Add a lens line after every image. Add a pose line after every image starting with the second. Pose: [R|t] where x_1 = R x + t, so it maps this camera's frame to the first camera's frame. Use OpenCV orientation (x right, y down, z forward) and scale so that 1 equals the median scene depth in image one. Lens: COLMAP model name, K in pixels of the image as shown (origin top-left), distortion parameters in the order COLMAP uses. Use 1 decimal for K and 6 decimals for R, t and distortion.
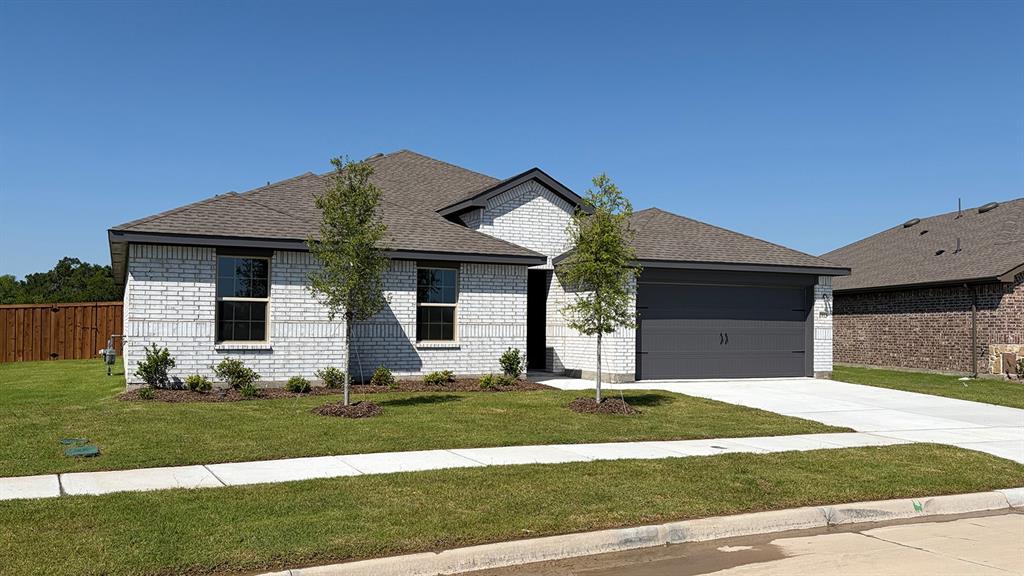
lens RADIAL K [[855.8, 0, 512.0], [0, 855.8, 288.0], [0, 0, 1]] dist [0.061540, -0.003720]
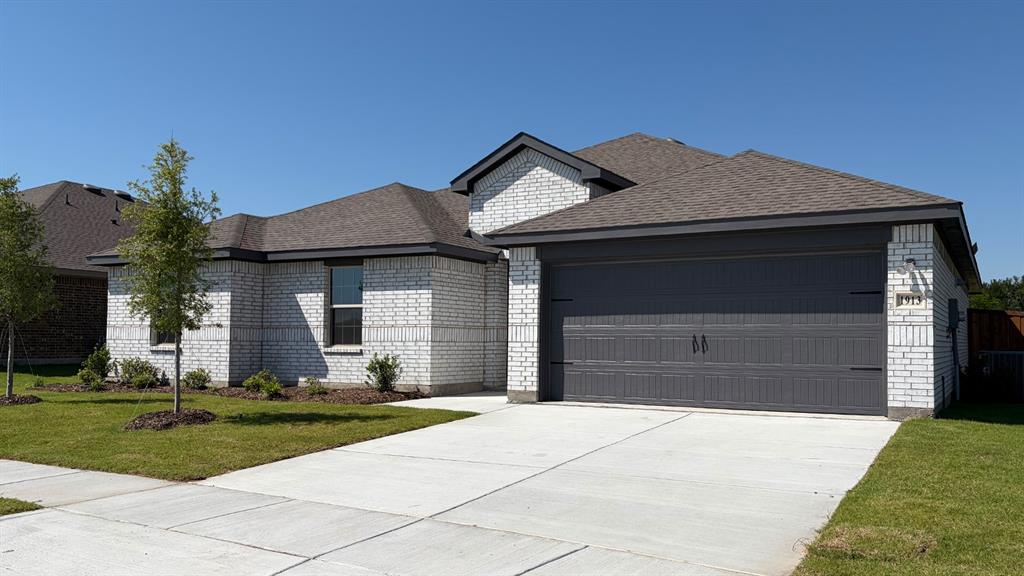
lens RADIAL K [[841.3, 0, 541.8], [0, 841.3, 290.1], [0, 0, 1]] dist [0.103511, -0.001129]
pose [[0.607463, -0.052882, -0.792586, 0.743668], [0.036169, 0.998588, -0.038905, 0.044350], [0.793524, -0.005034, 0.608518, 0.597060]]
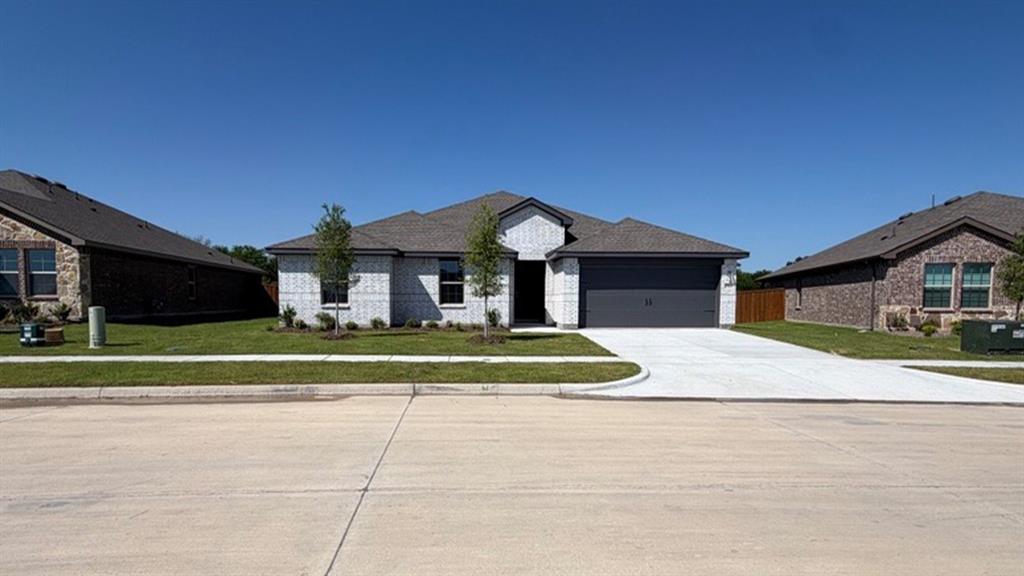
lens RADIAL K [[551.7, 0, 510.7], [0, 551.7, 329.2], [0, 0, 1]] dist [-0.005650, -0.000234]
pose [[0.931314, 0.011089, -0.364049, 0.419037], [0.022540, 0.995866, 0.087996, 0.016835], [0.363520, -0.090157, 0.927213, -0.000855]]
